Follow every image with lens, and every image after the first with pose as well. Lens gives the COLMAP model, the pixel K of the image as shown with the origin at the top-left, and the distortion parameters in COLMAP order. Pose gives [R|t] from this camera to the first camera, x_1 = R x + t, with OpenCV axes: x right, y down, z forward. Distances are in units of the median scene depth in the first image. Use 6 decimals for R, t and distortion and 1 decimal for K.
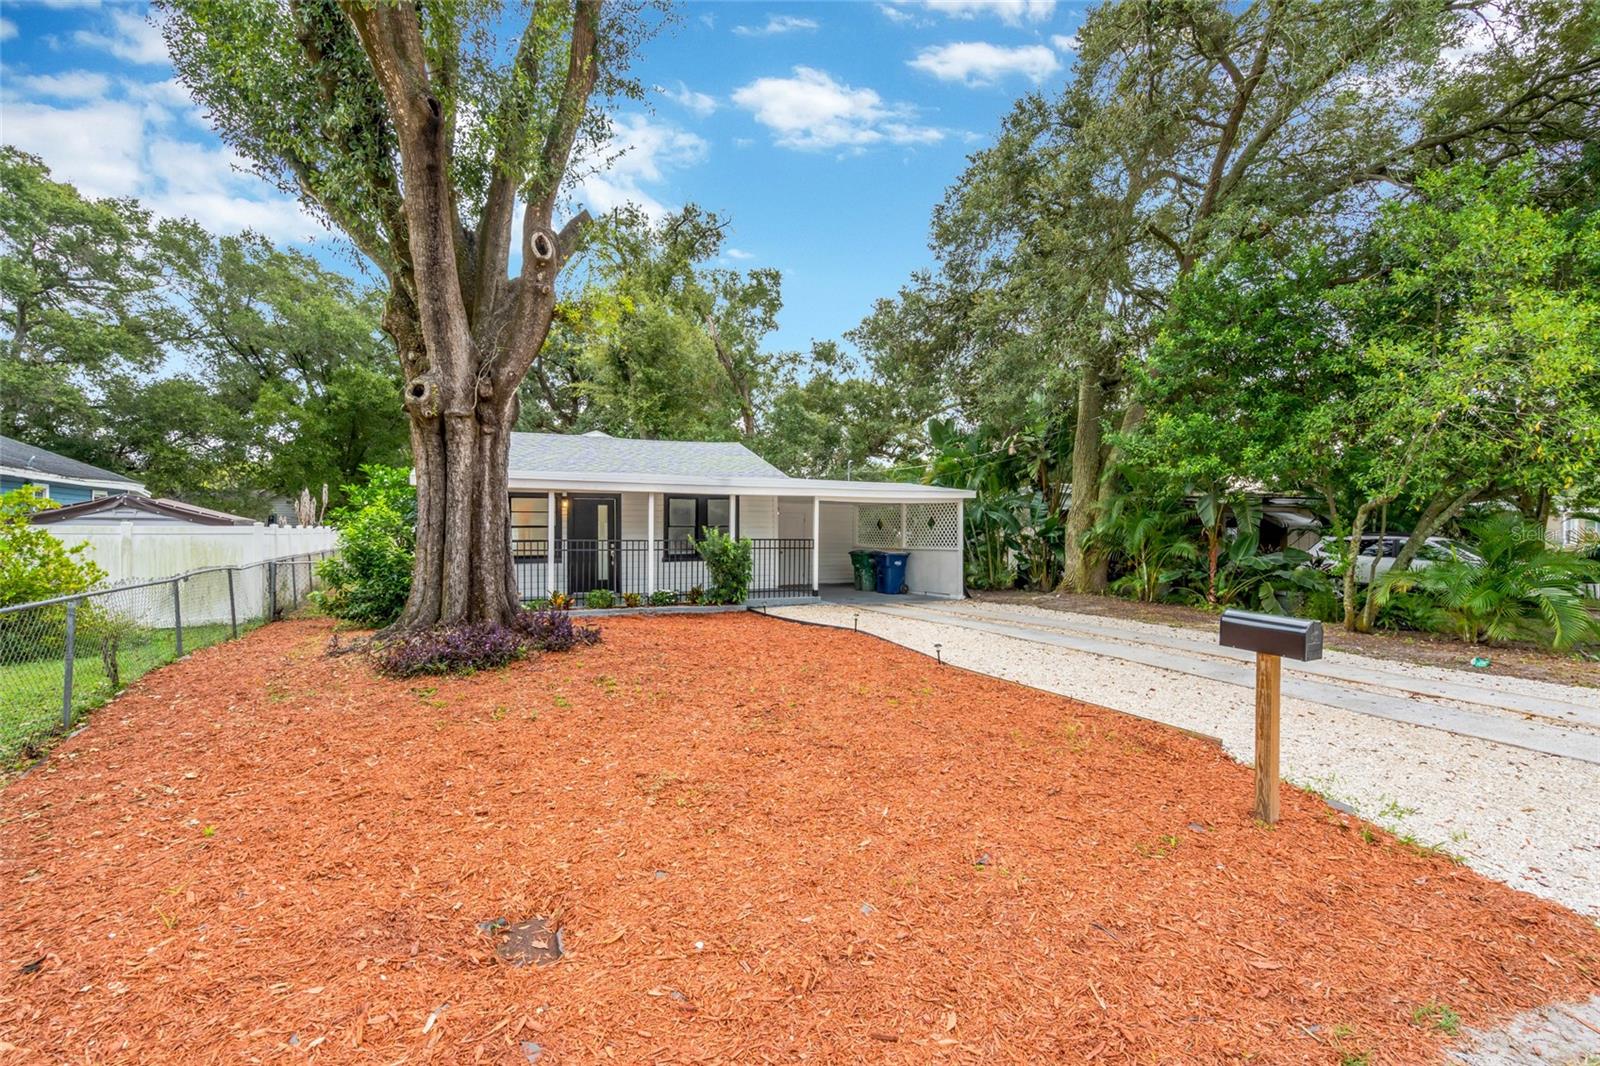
lens RADIAL K [[731.4, 0, 803.4], [0, 731.4, 523.3], [0, 0, 1]] dist [0.000207, 0.000124]
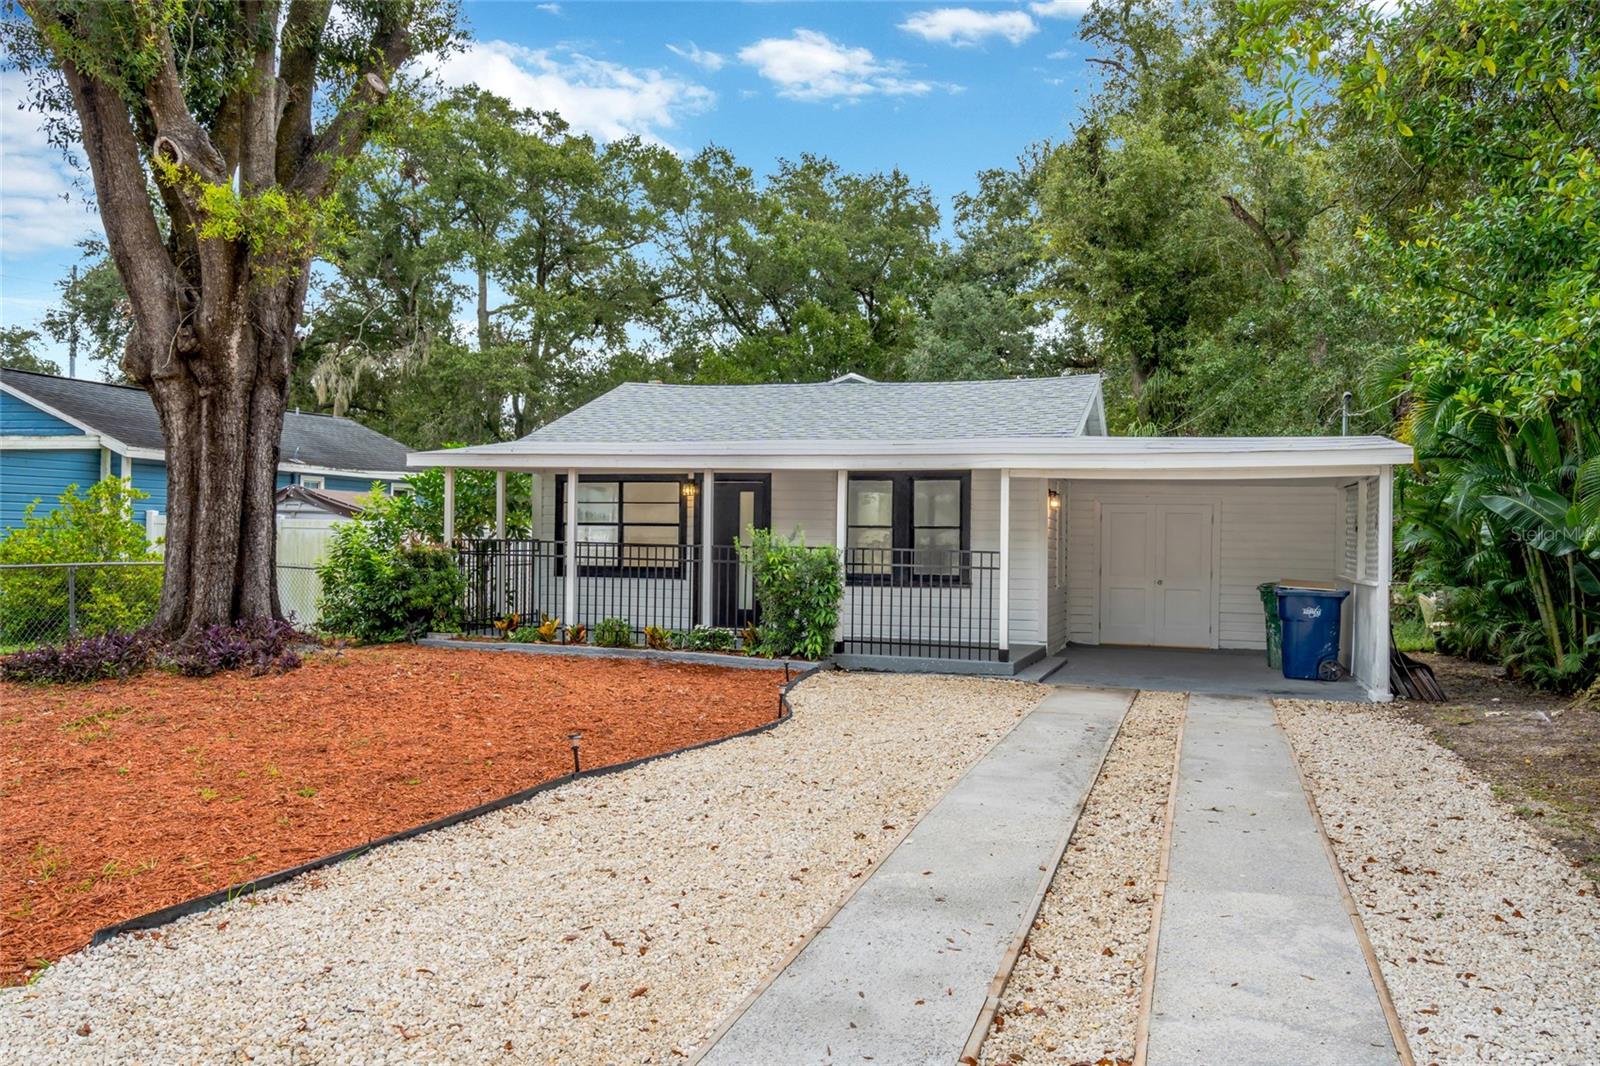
lens RADIAL K [[1252.9, 0, 798.9], [0, 1252.9, 529.9], [0, 0, 1]] dist [-0.007547, -0.002403]
pose [[0.722061, 0.008593, -0.691776, 0.527001], [-0.011541, 0.999933, 0.000375, 0.007168], [0.691733, 0.007713, 0.722112, 0.253509]]
